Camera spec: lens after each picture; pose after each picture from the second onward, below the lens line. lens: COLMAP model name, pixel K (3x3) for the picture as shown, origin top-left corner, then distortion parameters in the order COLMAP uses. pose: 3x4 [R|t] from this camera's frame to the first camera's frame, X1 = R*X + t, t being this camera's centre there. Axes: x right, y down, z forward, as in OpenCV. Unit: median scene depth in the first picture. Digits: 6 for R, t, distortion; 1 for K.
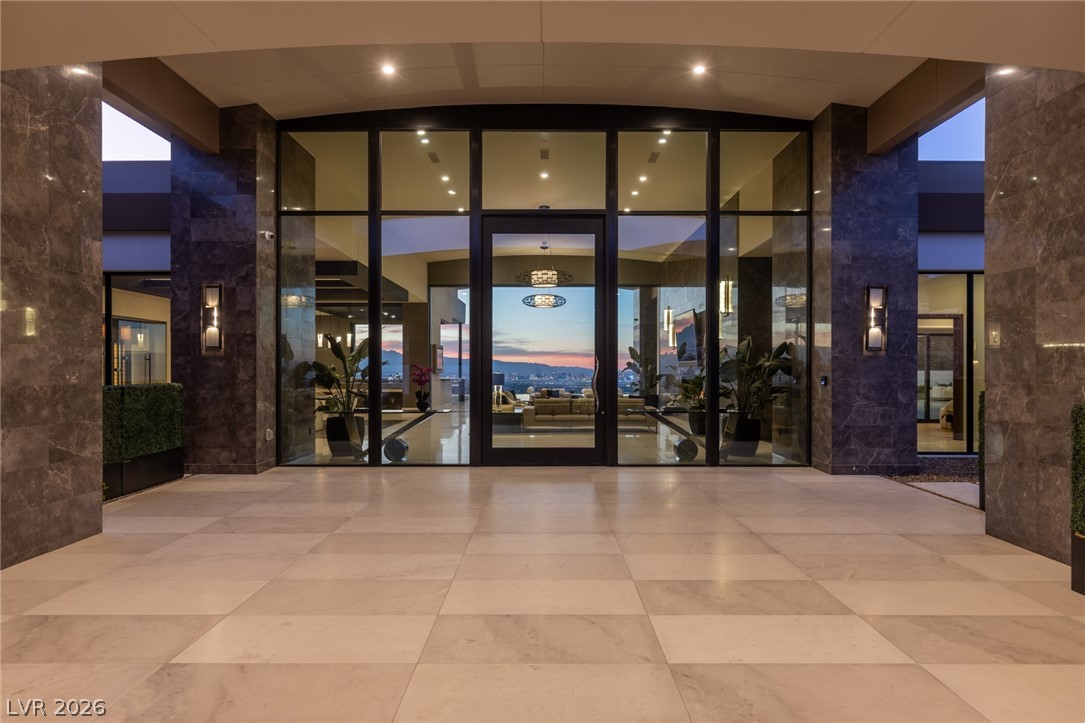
lens RADIAL K [[685.1, 0, 542.5], [0, 685.1, 361.5], [0, 0, 1]] dist [0.000310, 0.000053]
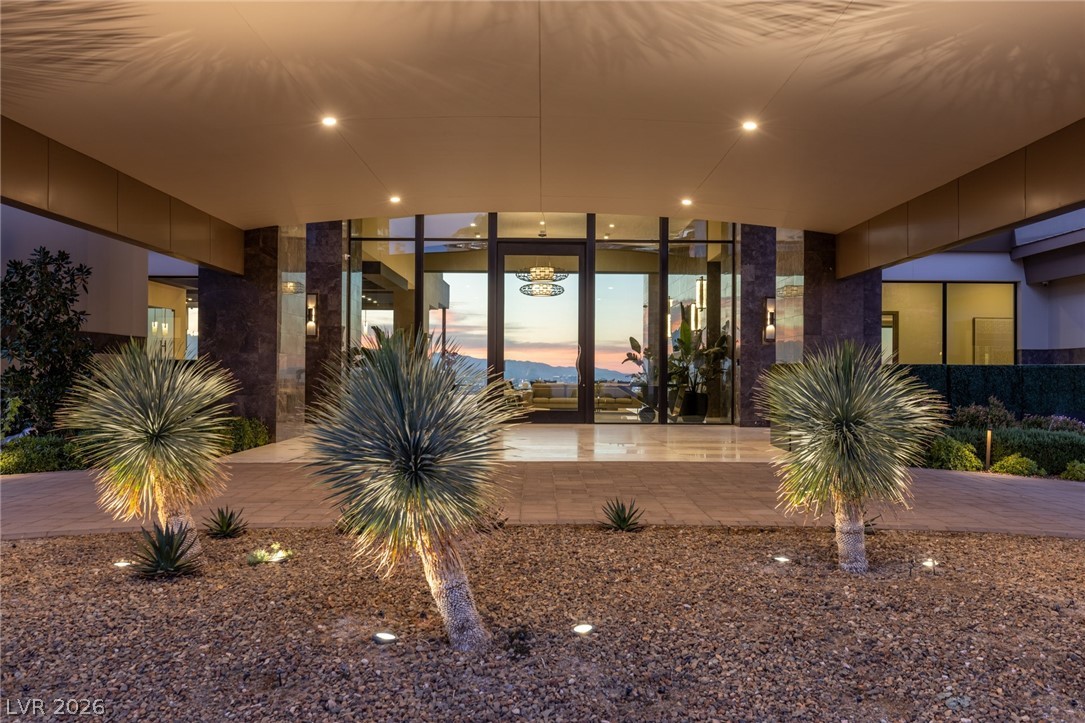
lens RADIAL K [[1099.9, 0, 542.5], [0, 1099.9, 361.5], [0, 0, 1]] dist [-0.000973, -0.000418]
pose [[0.999973, 0.006586, 0.003261, -0.002447], [-0.006593, 0.999976, 0.002109, 0.024875], [-0.003247, -0.002130, 0.999992, -1.313022]]
